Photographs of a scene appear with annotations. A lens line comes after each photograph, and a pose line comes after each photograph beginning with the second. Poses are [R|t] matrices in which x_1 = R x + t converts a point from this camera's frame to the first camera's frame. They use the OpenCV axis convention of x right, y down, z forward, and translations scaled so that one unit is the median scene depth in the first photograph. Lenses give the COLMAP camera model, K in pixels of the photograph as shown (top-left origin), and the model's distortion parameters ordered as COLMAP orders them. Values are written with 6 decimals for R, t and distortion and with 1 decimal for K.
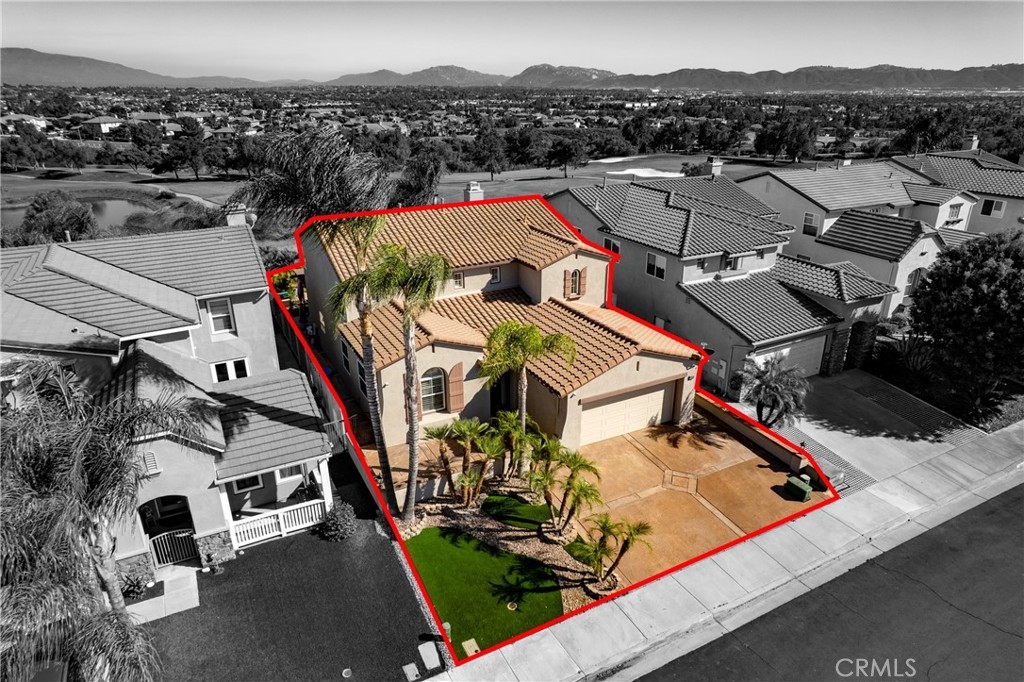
lens RADIAL K [[656.3, 0, 512.0], [0, 656.3, 341.0], [0, 0, 1]] dist [-0.071235, 0.066160]
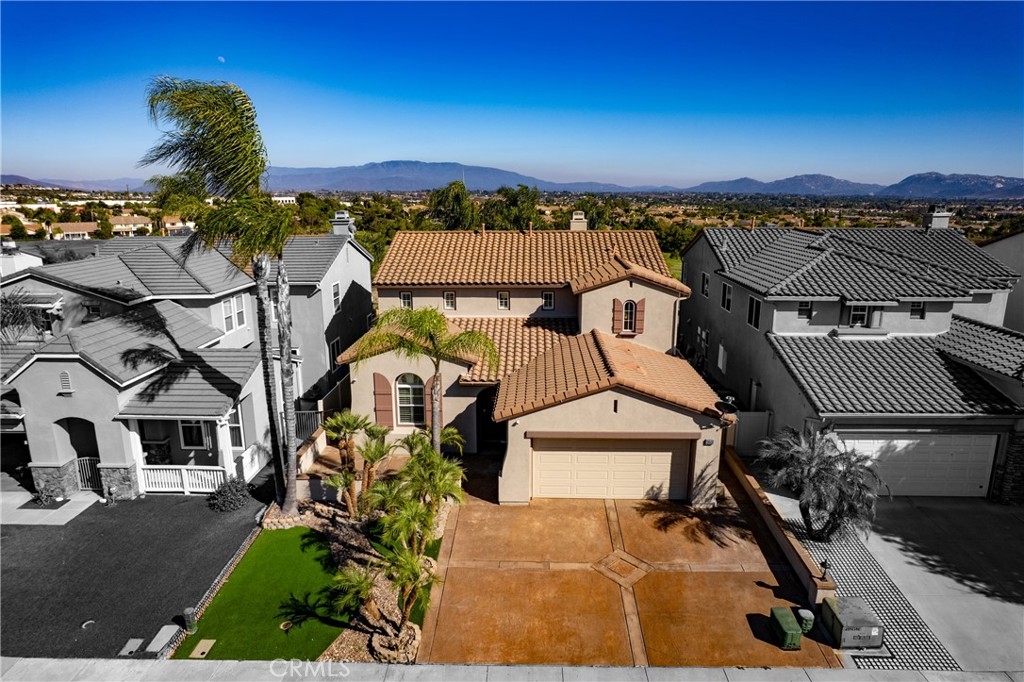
lens RADIAL K [[656.3, 0, 512.0], [0, 656.3, 341.0], [0, 0, 1]] dist [-0.071235, 0.066160]
pose [[0.868618, 0.112627, -0.482513, 0.417446], [-0.184221, 0.977422, -0.103487, 0.060840], [0.459963, 0.178779, 0.869754, 0.247379]]
